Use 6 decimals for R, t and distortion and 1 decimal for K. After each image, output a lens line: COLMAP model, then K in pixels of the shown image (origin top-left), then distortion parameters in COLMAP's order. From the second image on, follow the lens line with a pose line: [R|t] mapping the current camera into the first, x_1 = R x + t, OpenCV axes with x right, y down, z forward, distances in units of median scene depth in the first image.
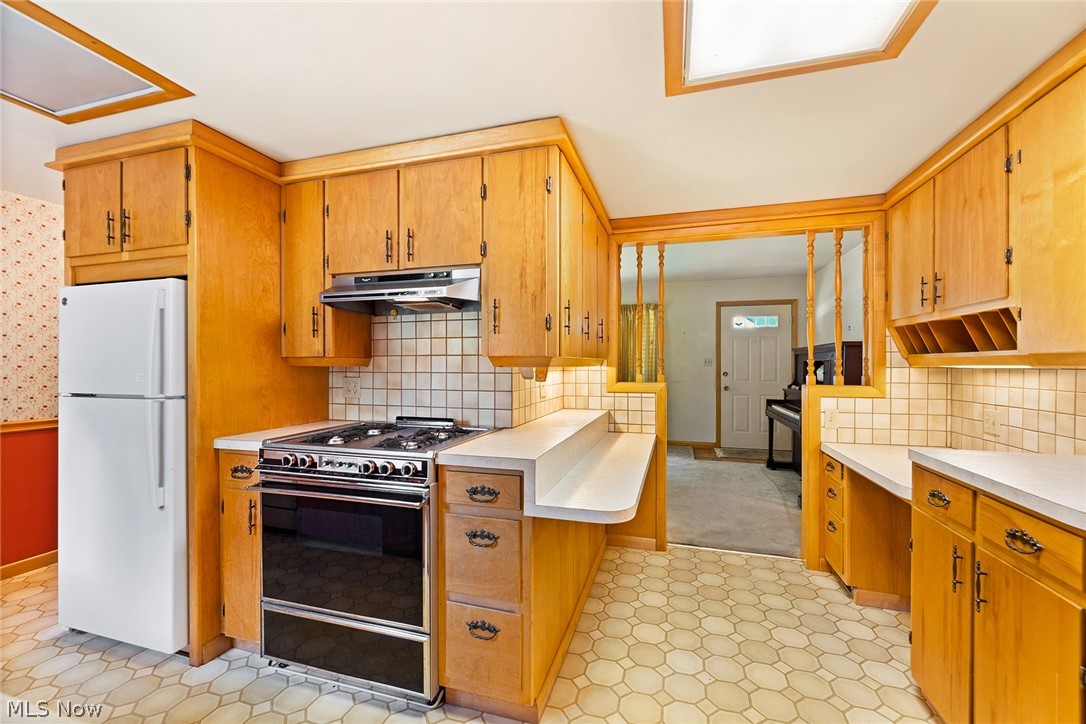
lens RADIAL K [[444.4, 0, 543.4], [0, 444.4, 364.6], [0, 0, 1]] dist [-0.001311, 0.000758]
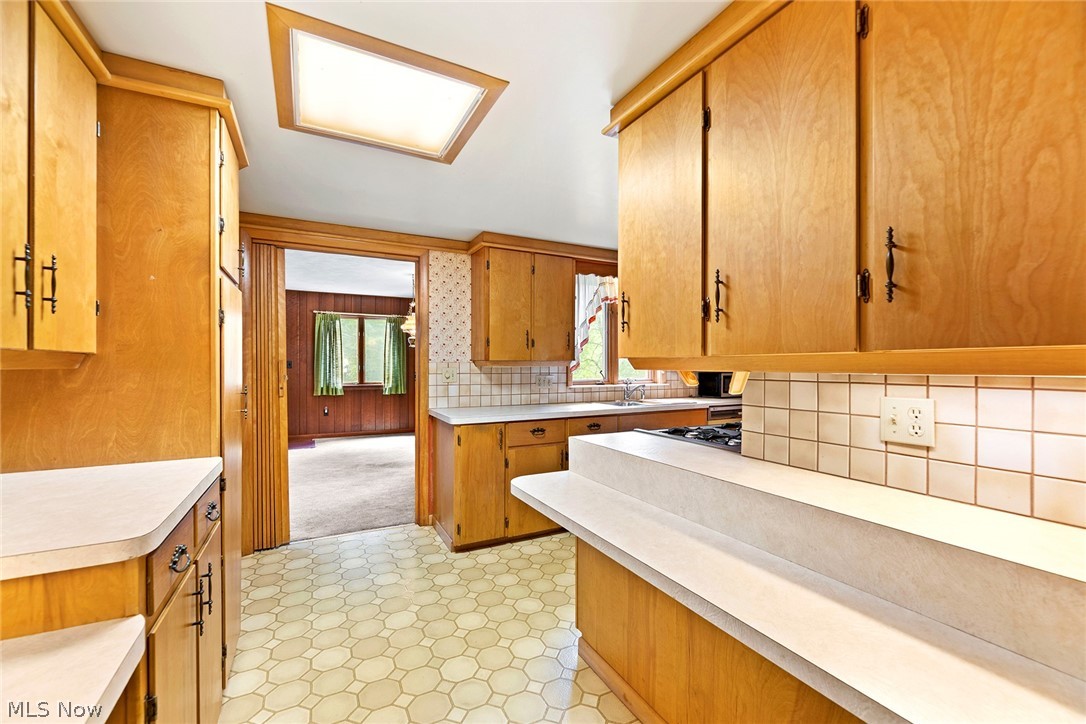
lens RADIAL K [[444.4, 0, 543.0], [0, 444.4, 364.2], [0, 0, 1]] dist [-0.001311, 0.000758]
pose [[-0.718935, -0.002868, -0.695071, 0.924598], [-0.004331, 0.999991, 0.000353, -0.003608], [0.695063, 0.003265, -0.718941, 2.151566]]
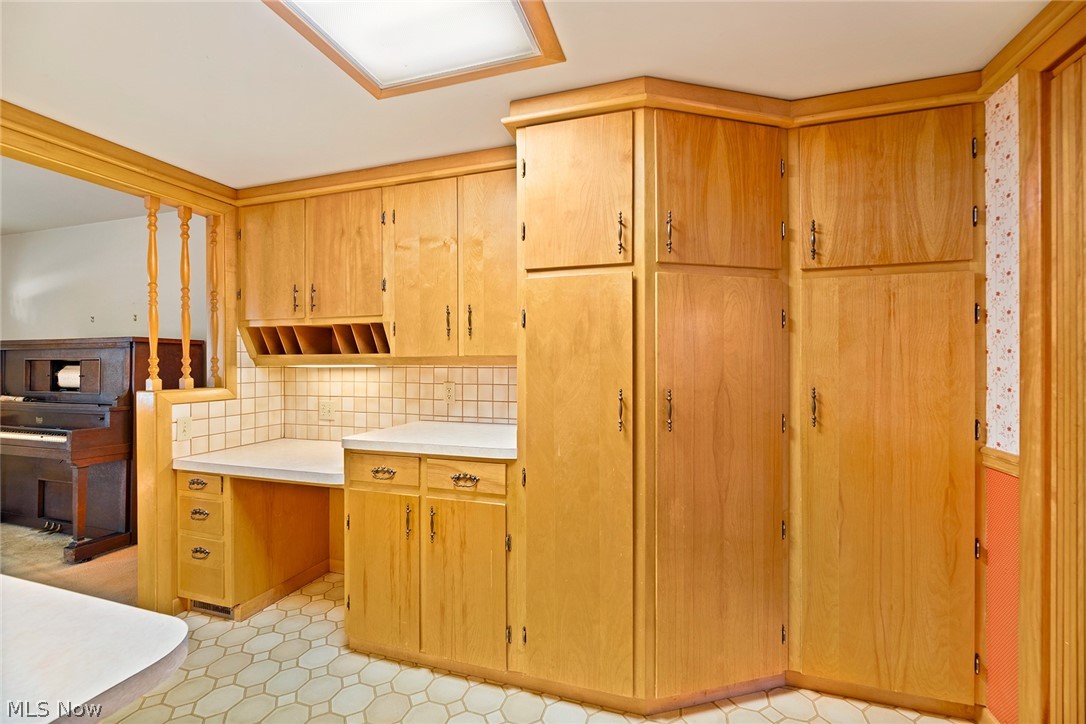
lens RADIAL K [[444.4, 0, 544.6], [0, 444.4, 362.7], [0, 0, 1]] dist [-0.001311, 0.000758]
pose [[0.010487, 0.000002, 0.999945, -0.239814], [0.003390, 0.999994, -0.000037, -0.002481], [-0.999939, 0.003390, 0.010487, 0.375667]]
